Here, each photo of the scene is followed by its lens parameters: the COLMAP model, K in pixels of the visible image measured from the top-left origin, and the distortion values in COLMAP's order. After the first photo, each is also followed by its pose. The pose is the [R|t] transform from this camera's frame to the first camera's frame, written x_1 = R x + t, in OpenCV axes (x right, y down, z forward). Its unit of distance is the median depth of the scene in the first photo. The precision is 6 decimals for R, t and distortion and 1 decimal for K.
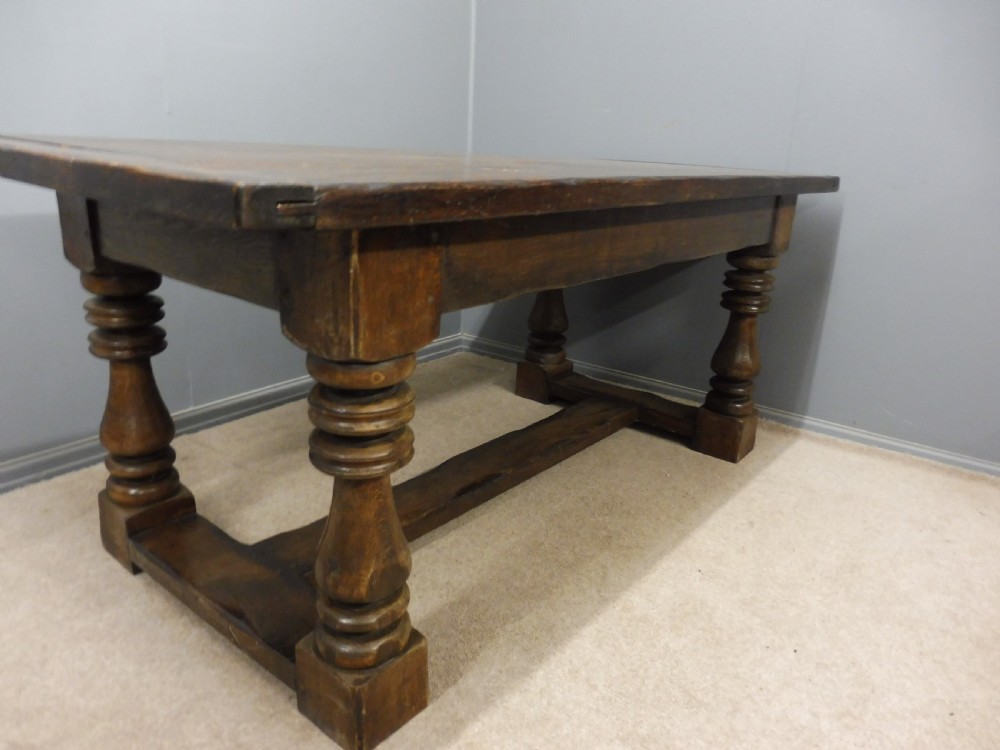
lens RADIAL K [[727.9, 0, 501.3], [0, 727.9, 372.8], [0, 0, 1]] dist [-0.048320, 0.012818]
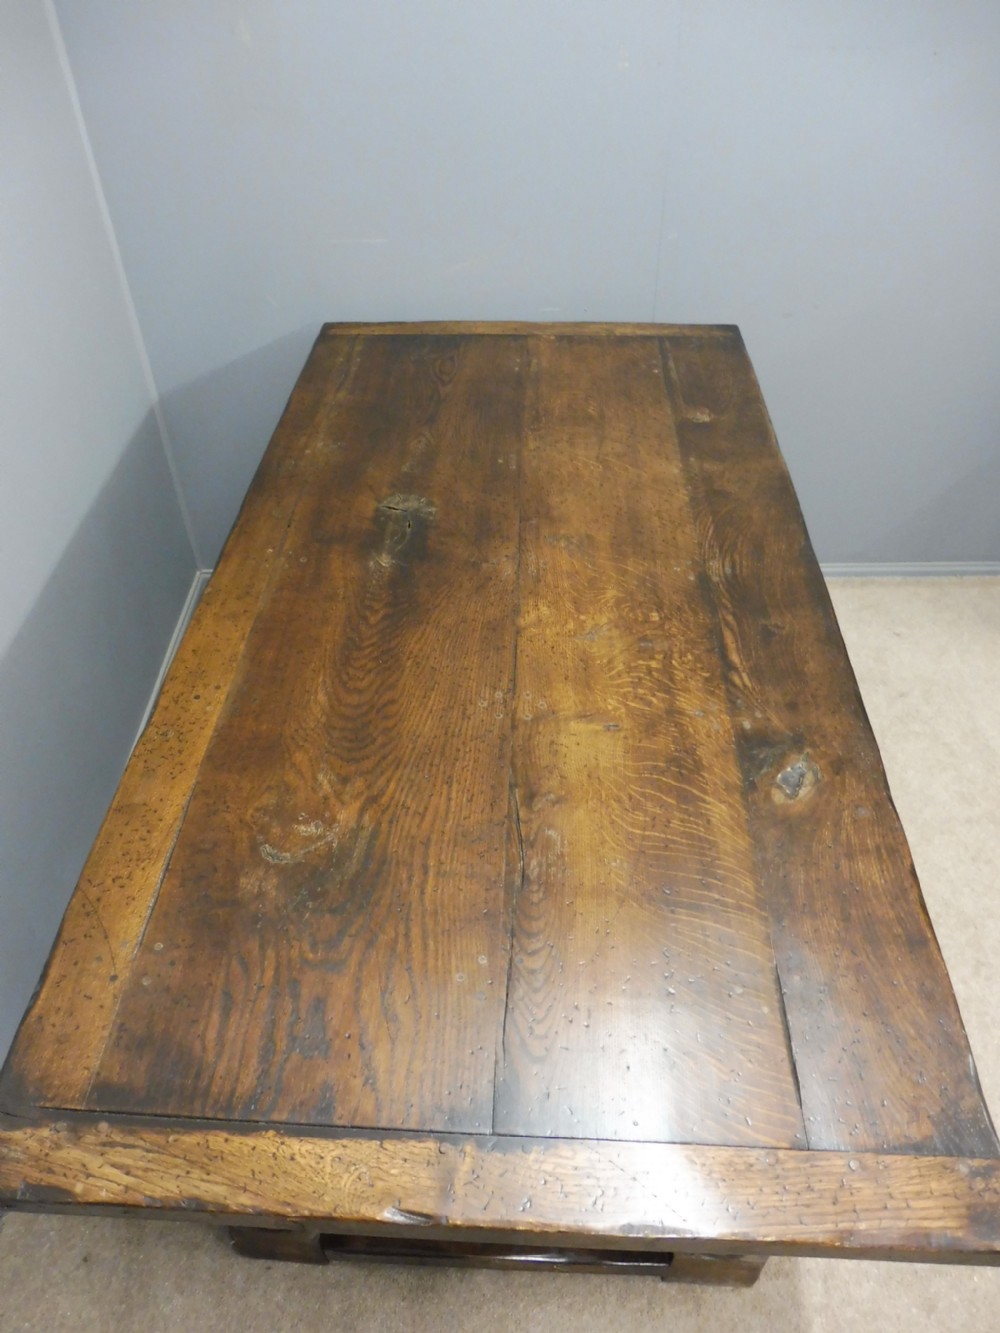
lens RADIAL K [[970.3, 0, 492.9], [0, 970.3, 657.9], [0, 0, 1]] dist [-0.048320, 0.012818]
pose [[0.811649, -0.436780, 0.387878, -0.484623], [0.234192, 0.851619, 0.468934, -0.760192], [-0.535145, -0.289772, 0.793506, 0.257095]]
